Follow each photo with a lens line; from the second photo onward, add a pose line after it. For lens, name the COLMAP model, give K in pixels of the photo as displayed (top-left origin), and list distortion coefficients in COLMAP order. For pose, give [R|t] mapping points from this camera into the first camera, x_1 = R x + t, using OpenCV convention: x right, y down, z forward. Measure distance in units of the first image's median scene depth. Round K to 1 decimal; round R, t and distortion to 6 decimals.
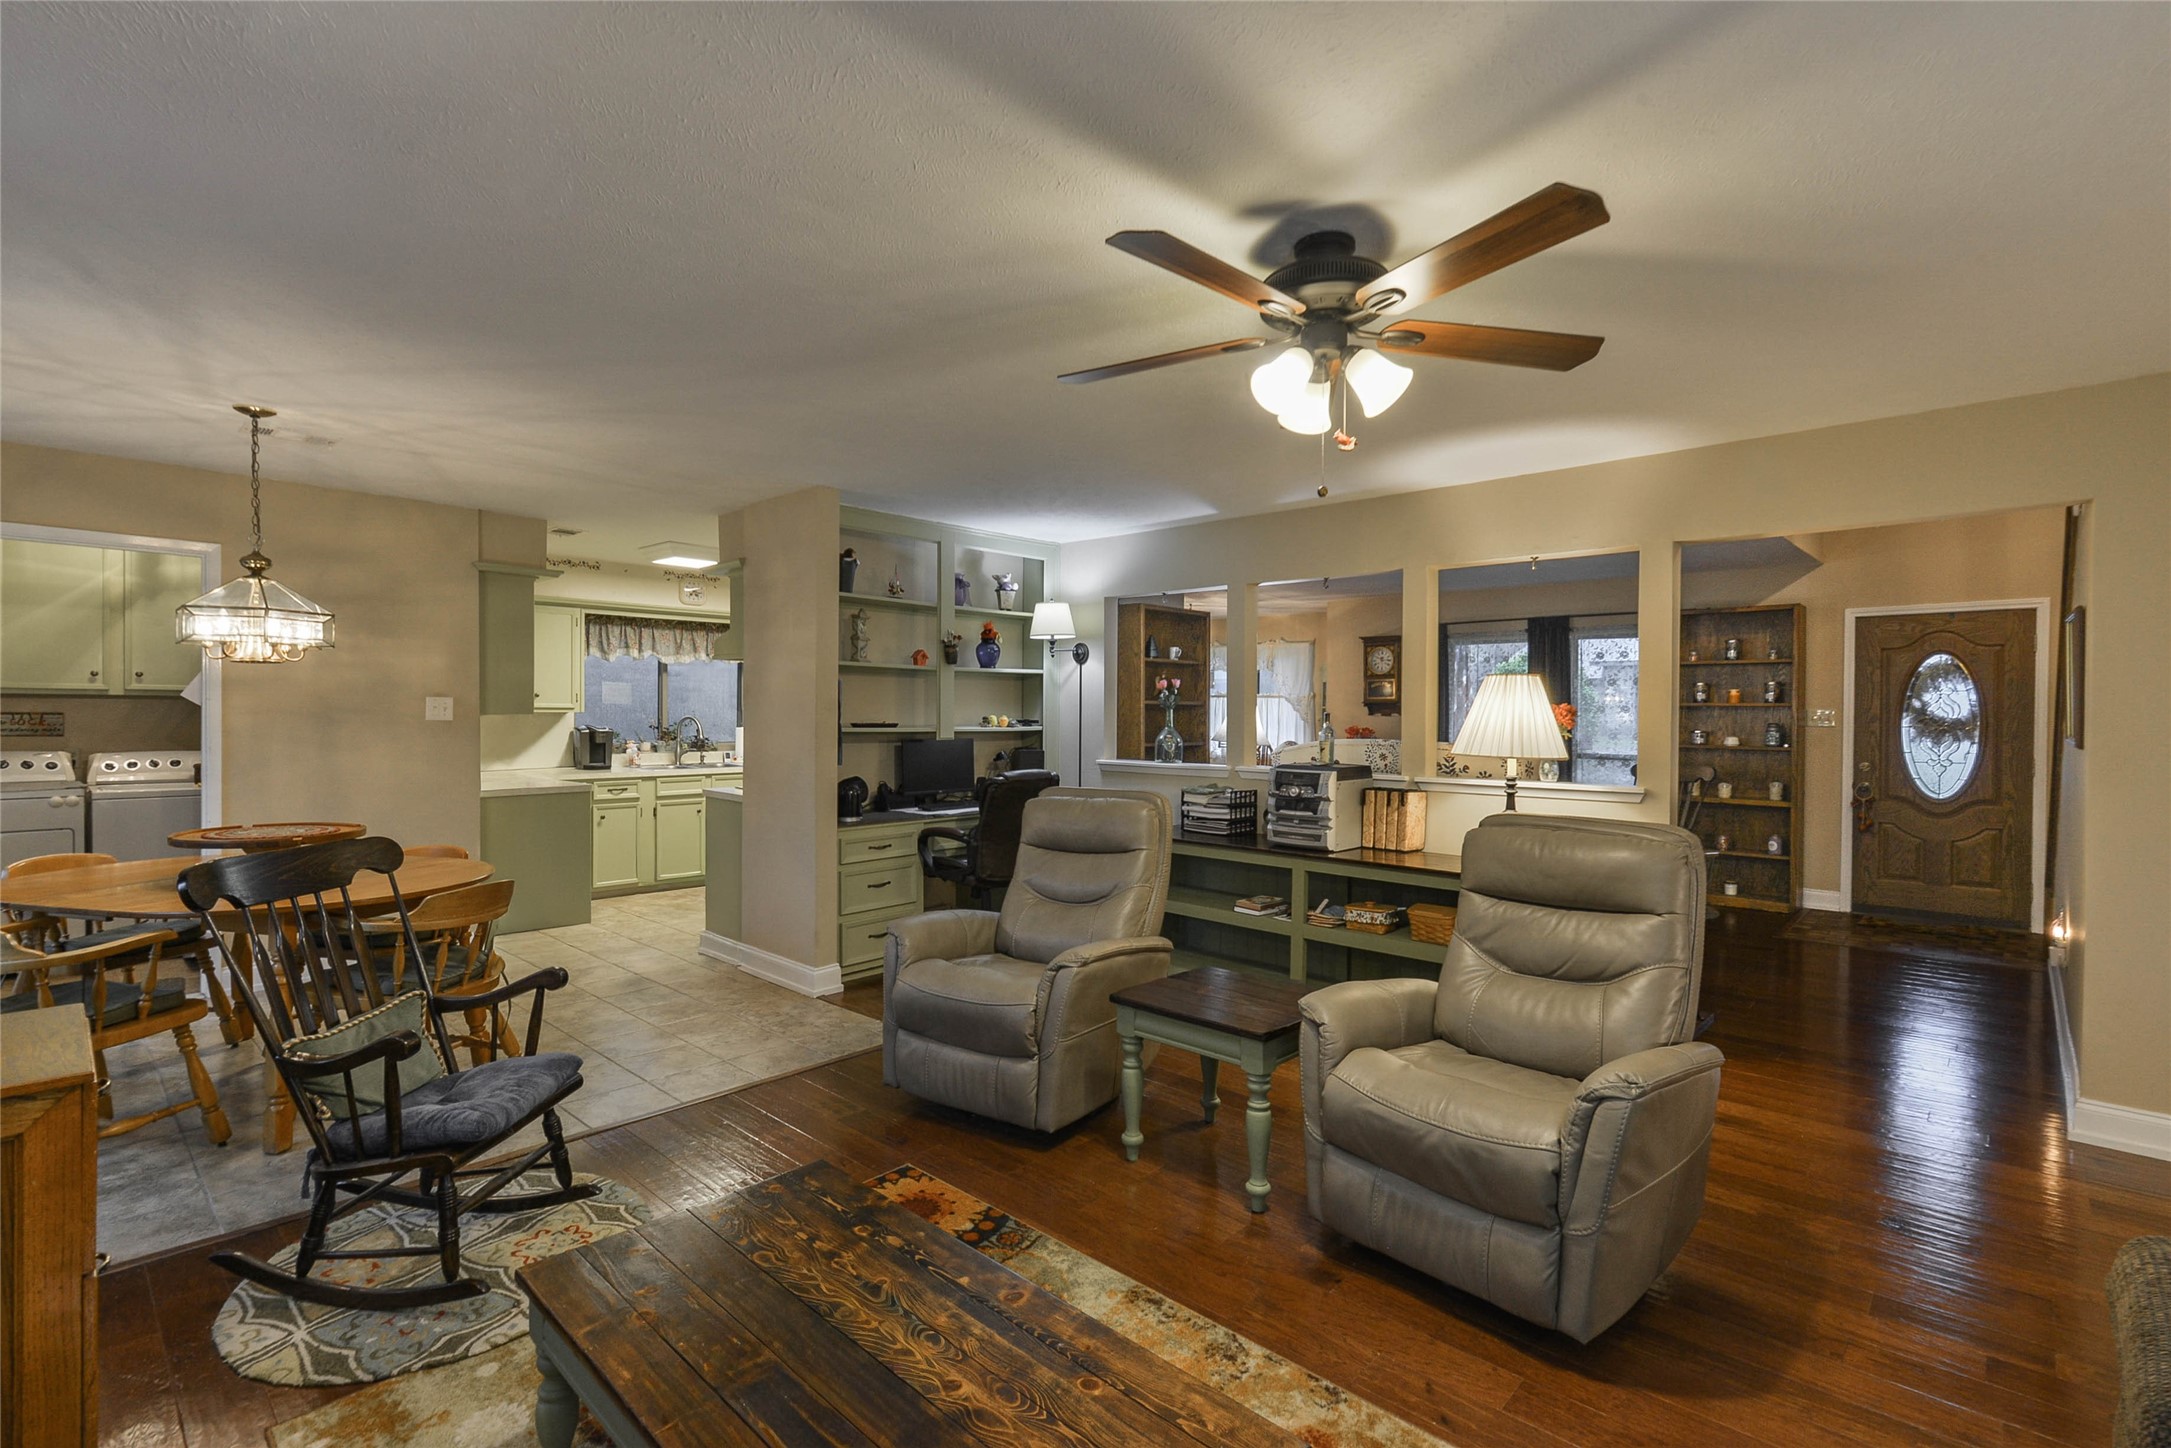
lens RADIAL K [[995.9, 0, 1084.4], [0, 995.9, 725.0], [0, 0, 1]] dist [0.002113, -0.003808]
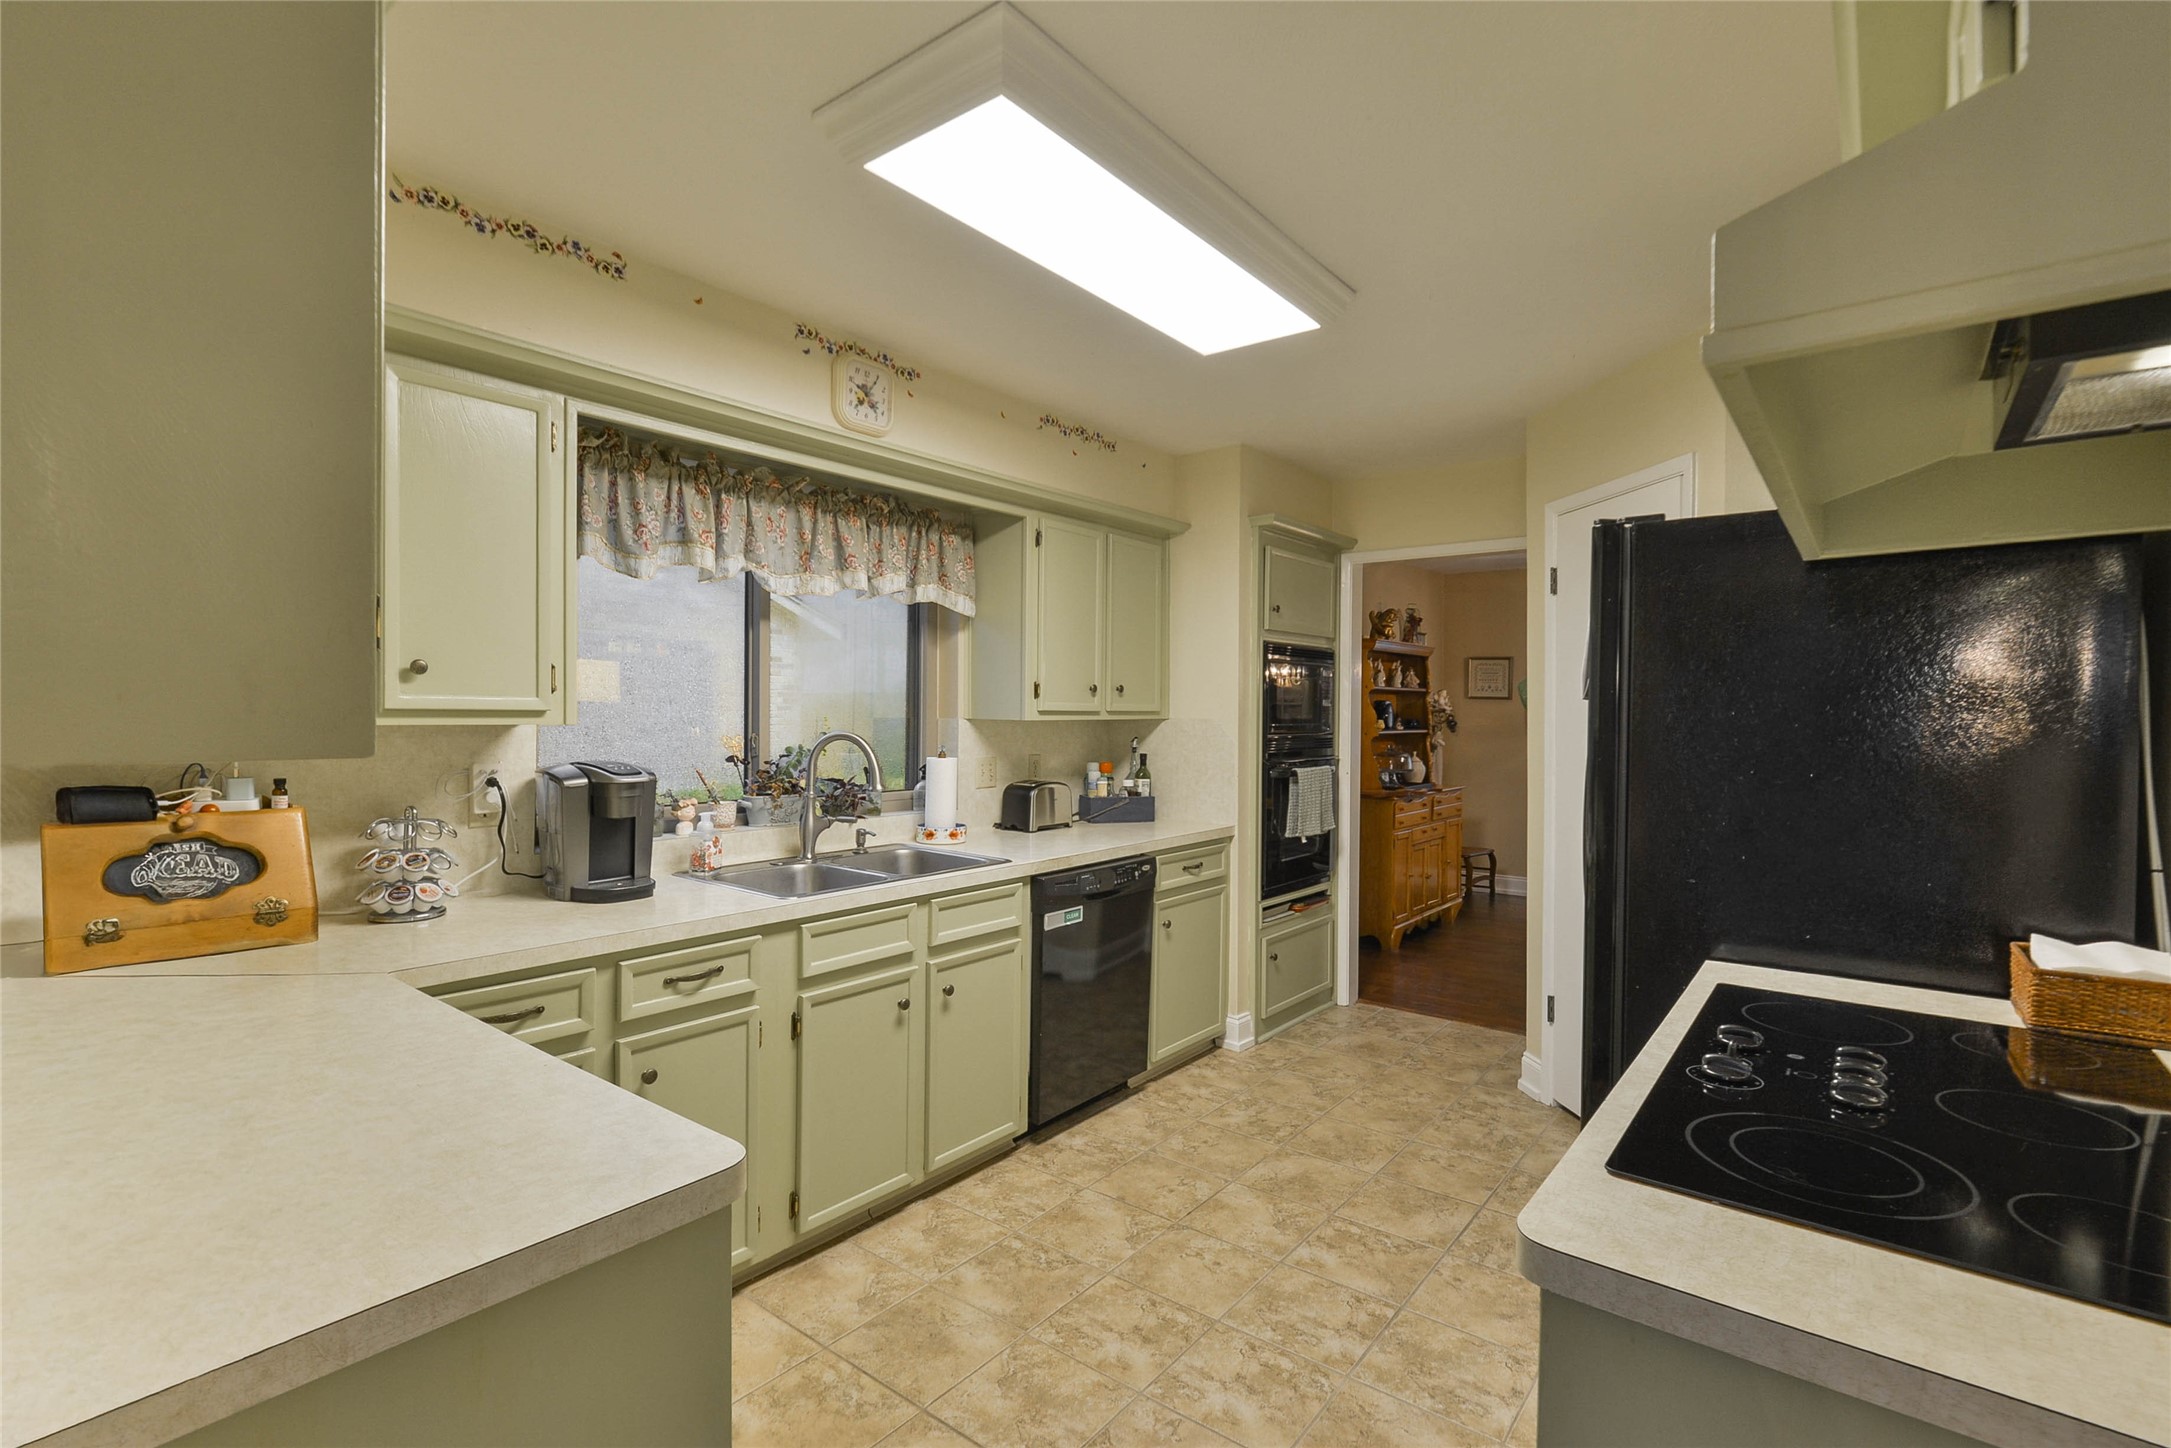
lens RADIAL K [[995.9, 0, 1086.2], [0, 995.9, 723.3], [0, 0, 1]] dist [0.002113, -0.003808]
pose [[0.997190, -0.004169, 0.074802, -0.389473], [0.004340, 0.999988, -0.002123, -0.012914], [-0.074792, 0.002442, 0.997196, 0.718730]]
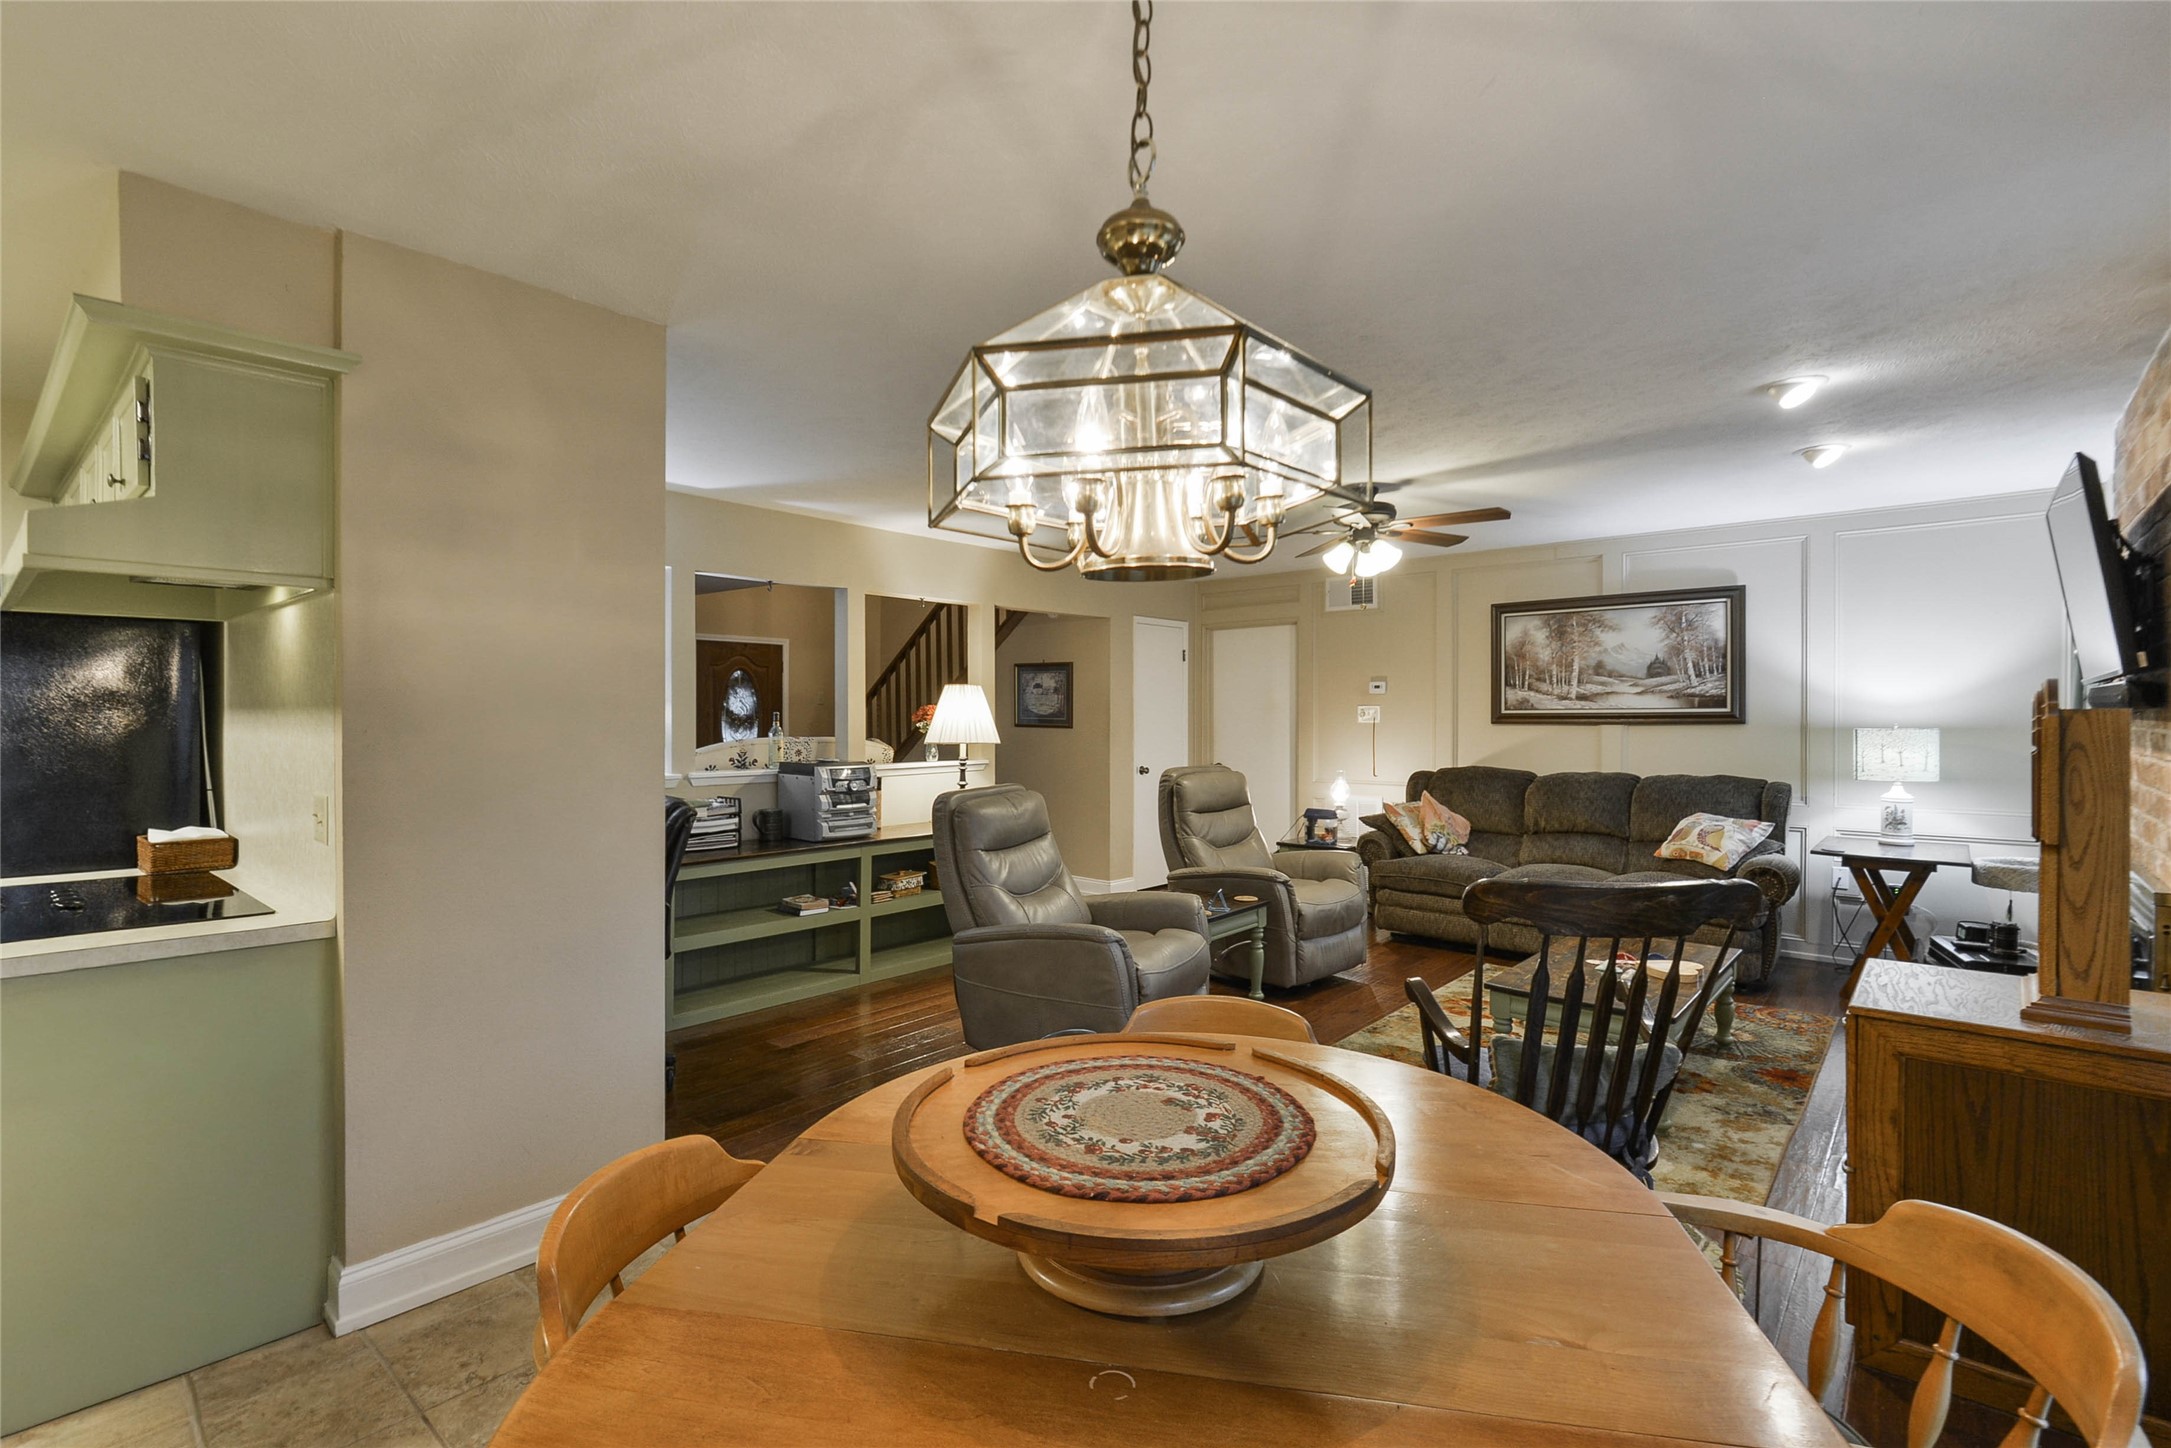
lens RADIAL K [[995.9, 0, 1068.4], [0, 995.9, 730.9], [0, 0, 1]] dist [0.002113, -0.003808]
pose [[-0.021659, -0.024516, 0.999465, -0.595817], [0.011543, 0.999627, 0.024770, -0.011854], [-0.999699, 0.012073, -0.021368, 0.539535]]
